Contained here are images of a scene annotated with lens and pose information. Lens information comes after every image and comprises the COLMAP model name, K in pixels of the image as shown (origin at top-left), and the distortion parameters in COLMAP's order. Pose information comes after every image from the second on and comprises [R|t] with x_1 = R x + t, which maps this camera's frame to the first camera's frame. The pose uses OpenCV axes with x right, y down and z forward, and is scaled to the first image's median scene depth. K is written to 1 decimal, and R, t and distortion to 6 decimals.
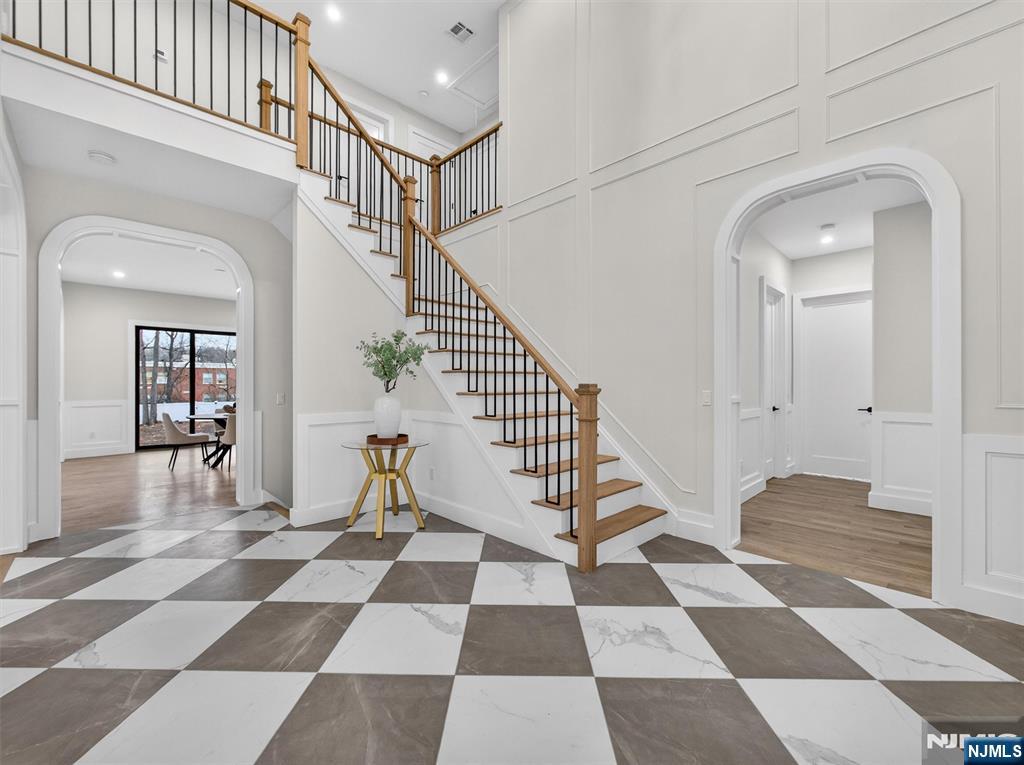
lens RADIAL K [[435.3, 0, 512.0], [0, 435.3, 382.5], [0, 0, 1]] dist [-0.010919, 0.000312]
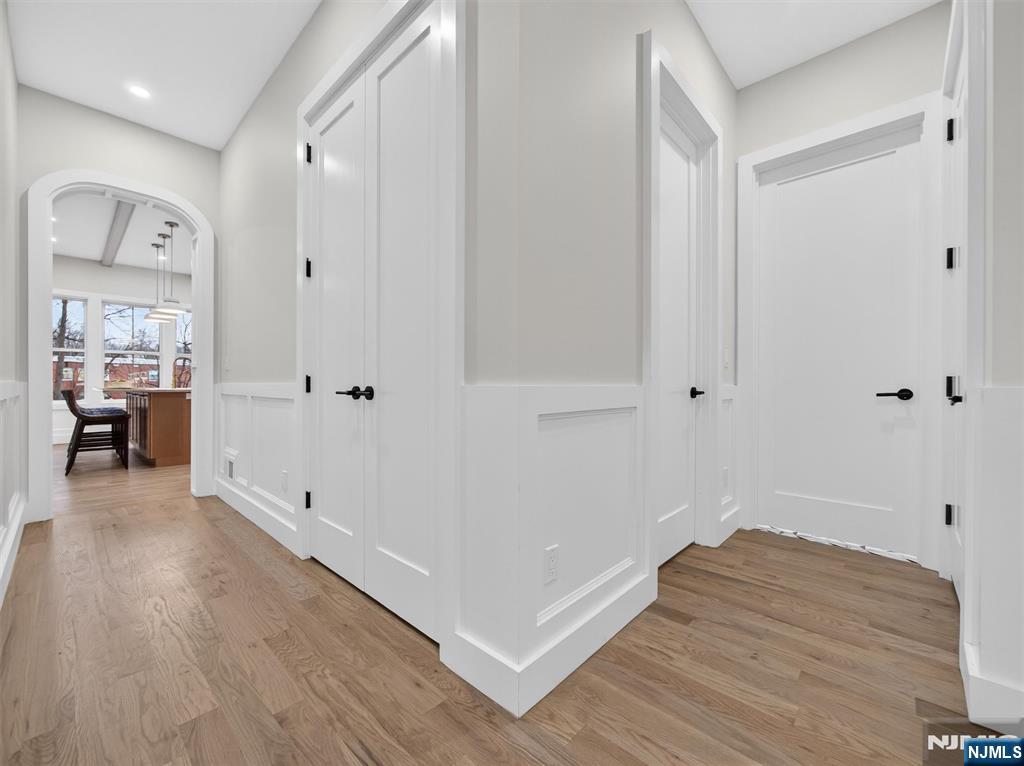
lens RADIAL K [[417.5, 0, 512.0], [0, 417.5, 383.0], [0, 0, 1]] dist [0.000036, 0.000045]
pose [[0.998571, 0.007039, 0.052975, 0.618353], [-0.006881, 0.999971, -0.003174, 0.084203], [-0.052996, 0.002805, 0.998591, 0.906855]]
